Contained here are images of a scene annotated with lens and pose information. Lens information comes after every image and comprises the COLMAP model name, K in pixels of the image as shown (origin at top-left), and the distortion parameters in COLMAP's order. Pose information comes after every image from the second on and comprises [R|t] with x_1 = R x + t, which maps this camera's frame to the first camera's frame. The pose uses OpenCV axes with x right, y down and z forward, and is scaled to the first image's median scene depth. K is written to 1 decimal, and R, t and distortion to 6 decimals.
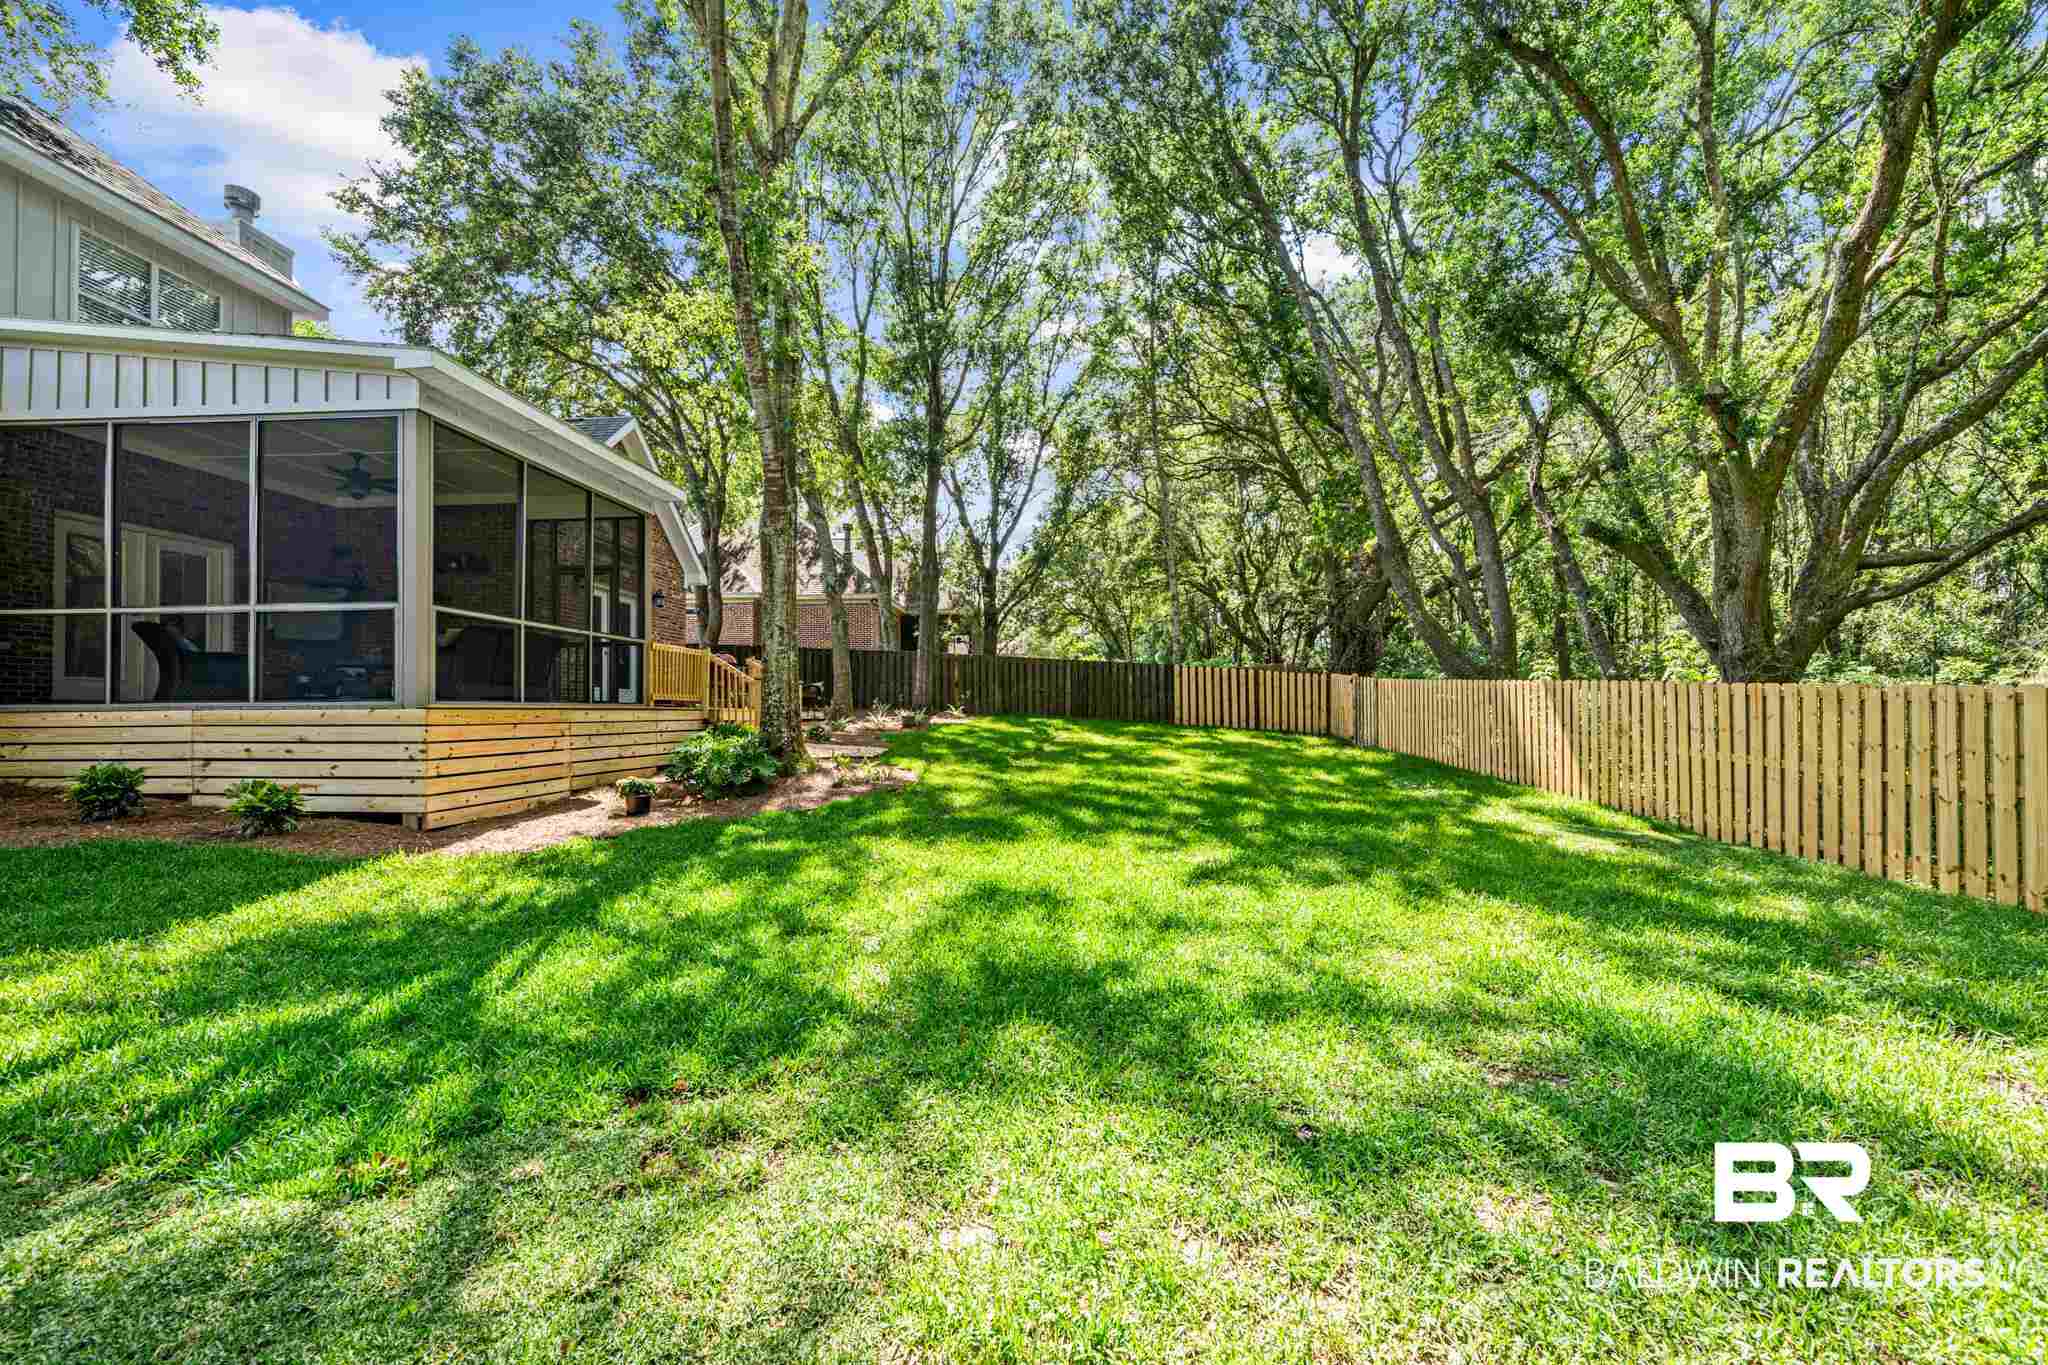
lens RADIAL K [[803.3, 0, 1019.3], [0, 803.3, 699.5], [0, 0, 1]] dist [-0.006388, 0.000406]
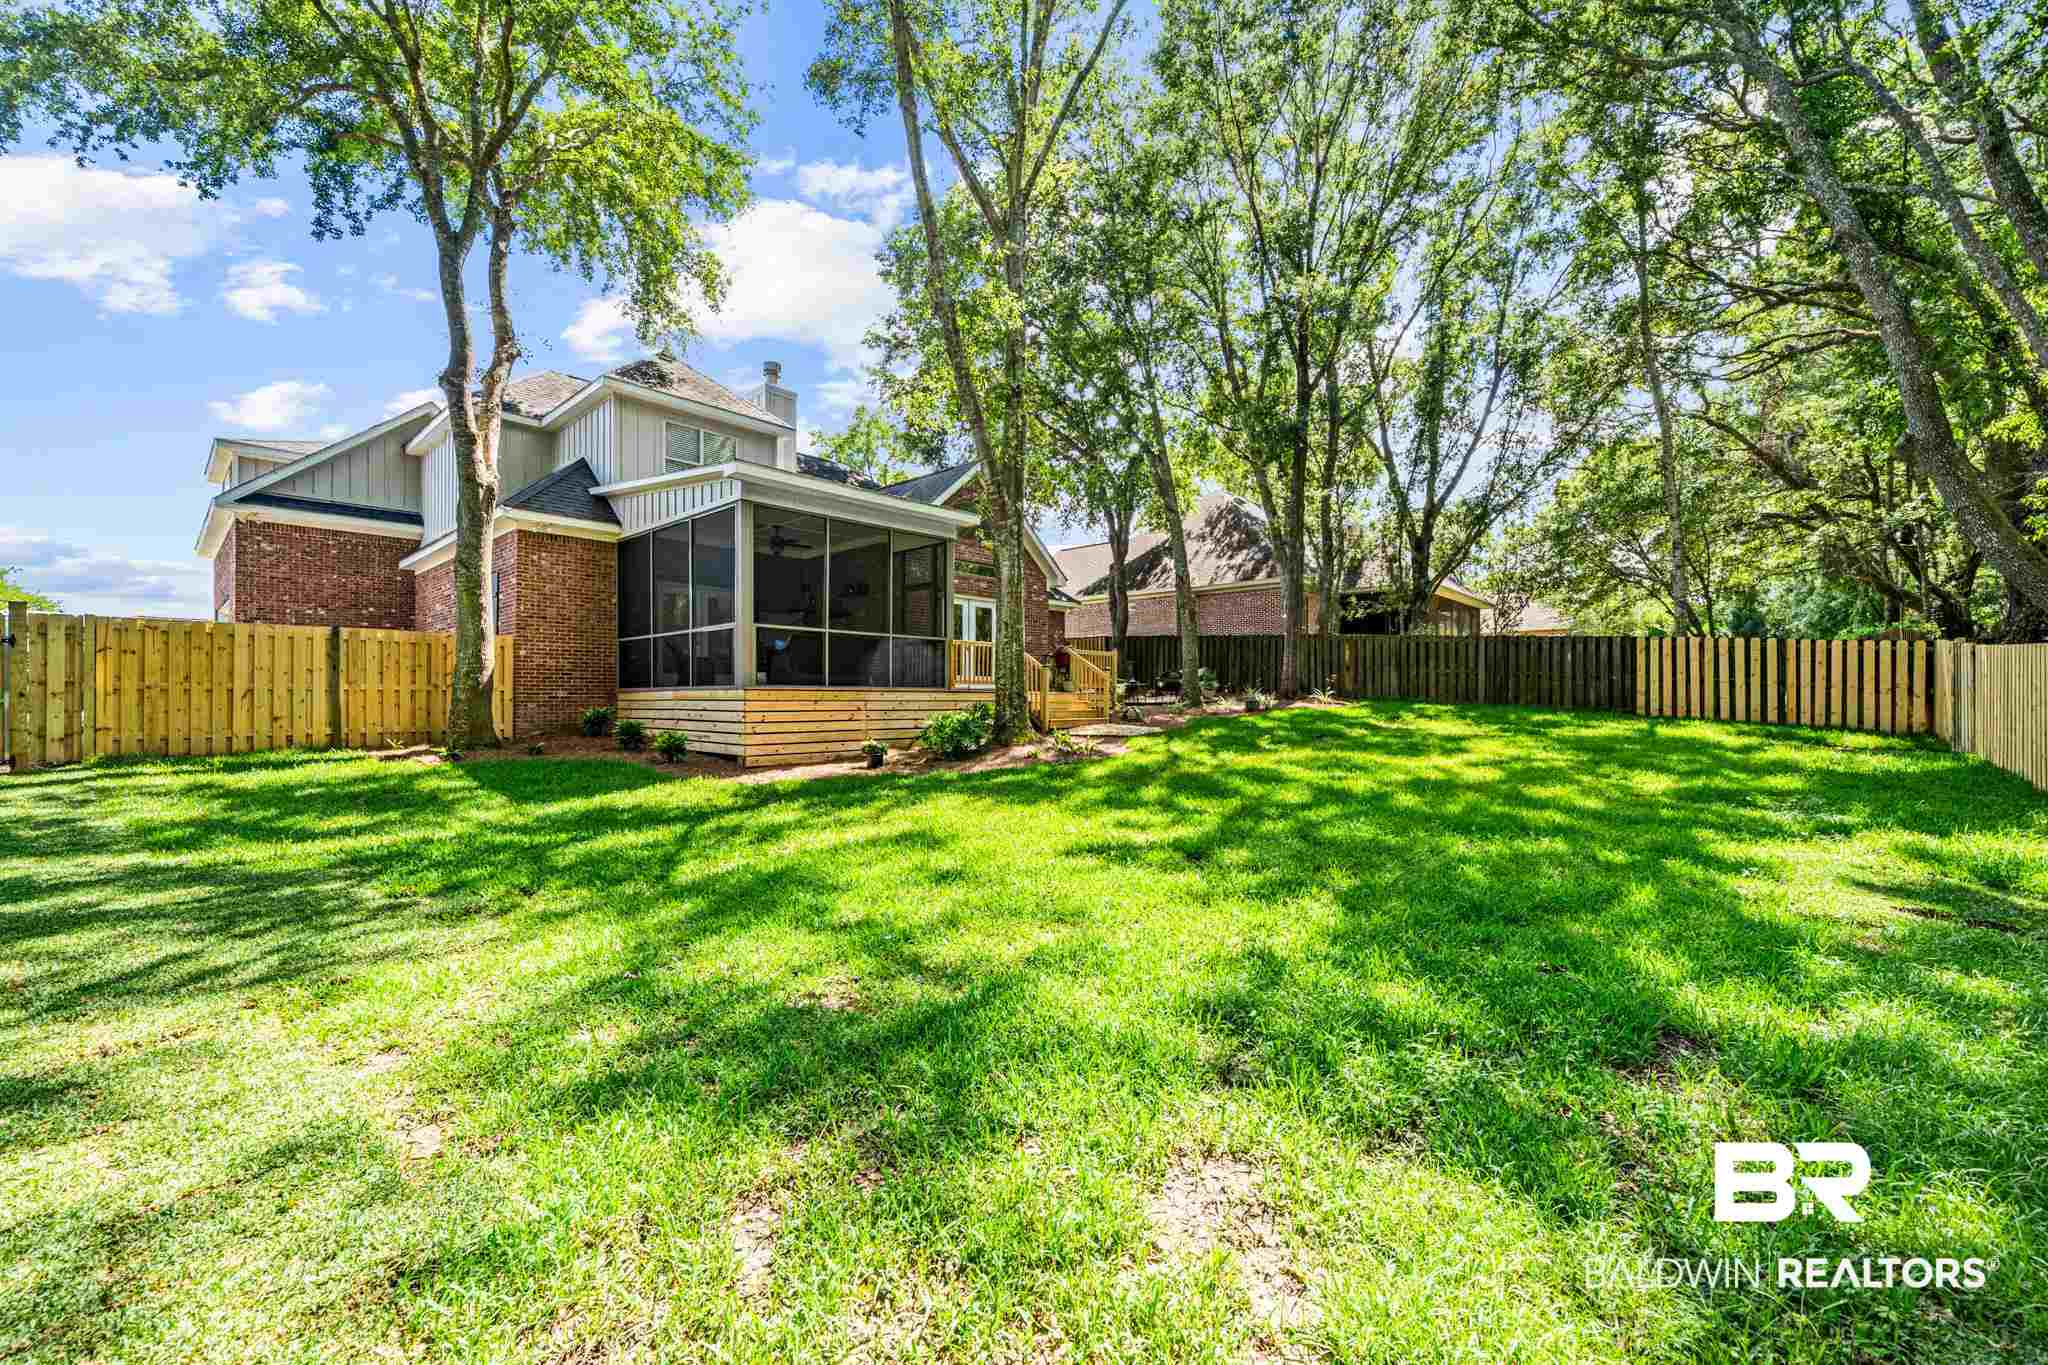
lens RADIAL K [[803.3, 0, 1022.7], [0, 803.3, 695.7], [0, 0, 1]] dist [-0.006388, 0.000406]
pose [[0.767975, 0.000230, -0.640480, 0.659306], [0.004908, 0.999968, 0.006243, 0.015468], [0.640461, -0.007938, 0.767950, 0.137133]]
